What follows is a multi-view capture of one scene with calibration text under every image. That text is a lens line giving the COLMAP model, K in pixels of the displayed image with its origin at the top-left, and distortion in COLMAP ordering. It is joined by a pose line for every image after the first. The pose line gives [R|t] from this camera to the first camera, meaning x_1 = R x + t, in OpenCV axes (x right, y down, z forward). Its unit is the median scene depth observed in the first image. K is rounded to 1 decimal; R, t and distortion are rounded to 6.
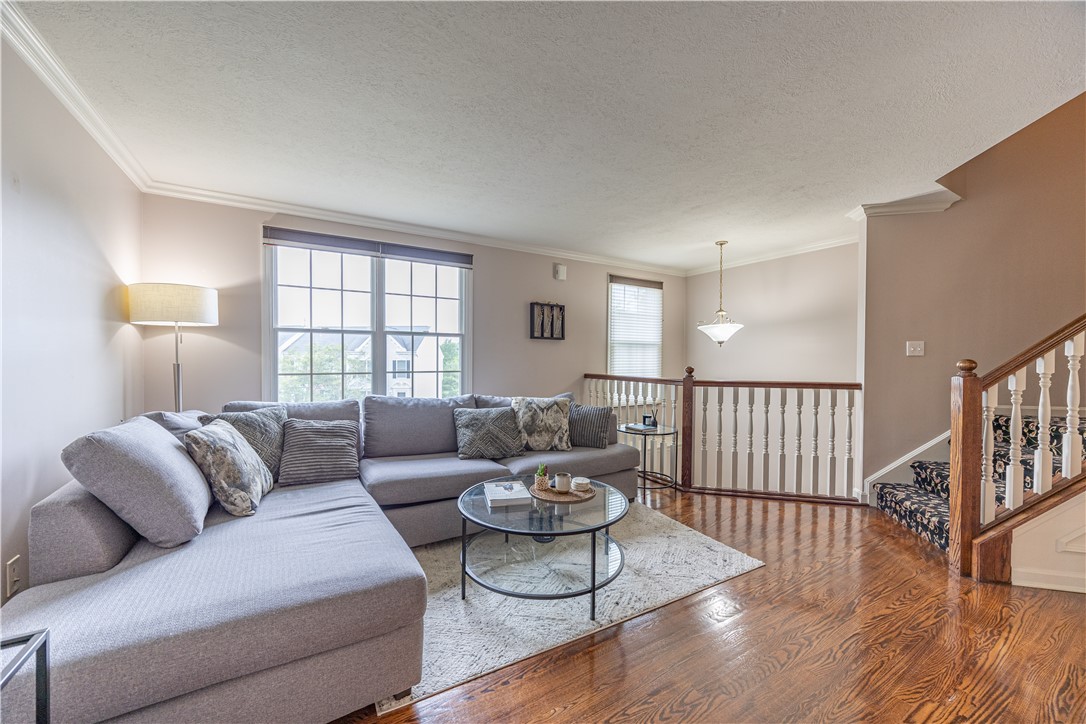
lens RADIAL K [[420.5, 0, 538.9], [0, 420.5, 362.3], [0, 0, 1]] dist [-0.002536, 0.000060]
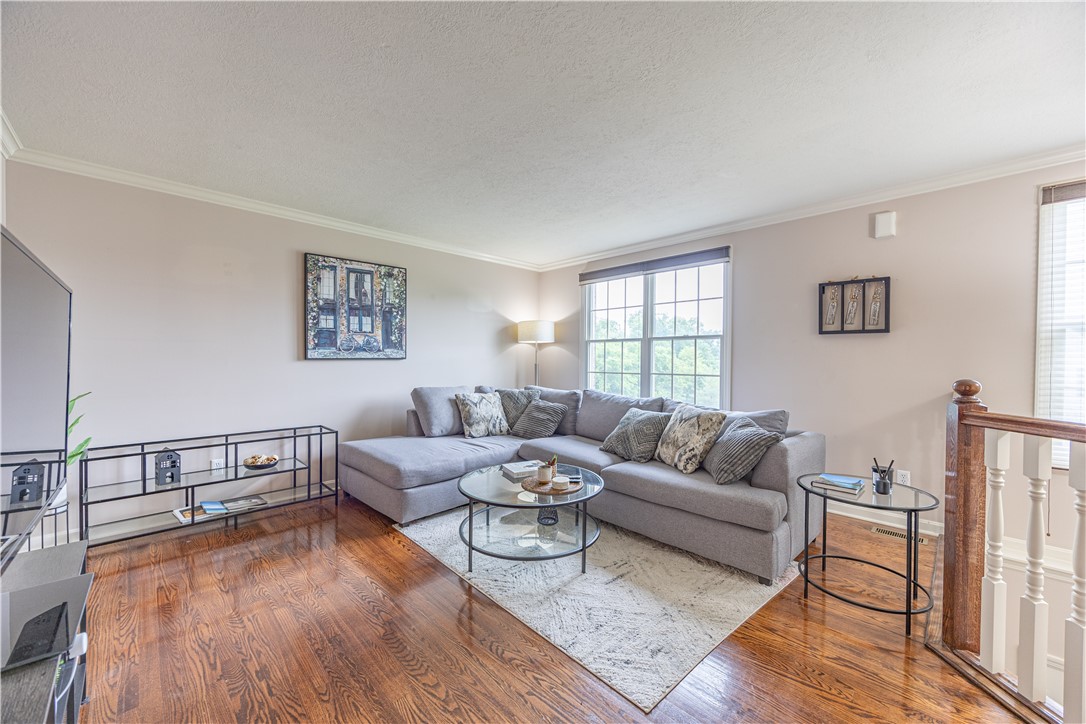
lens RADIAL K [[420.5, 0, 541.9], [0, 420.5, 360.5], [0, 0, 1]] dist [-0.002536, 0.000060]
pose [[0.226825, 0.000190, -0.973936, 0.650403], [-0.011939, 0.999925, -0.002585, -0.004640], [0.973862, 0.012214, 0.226810, 0.431910]]
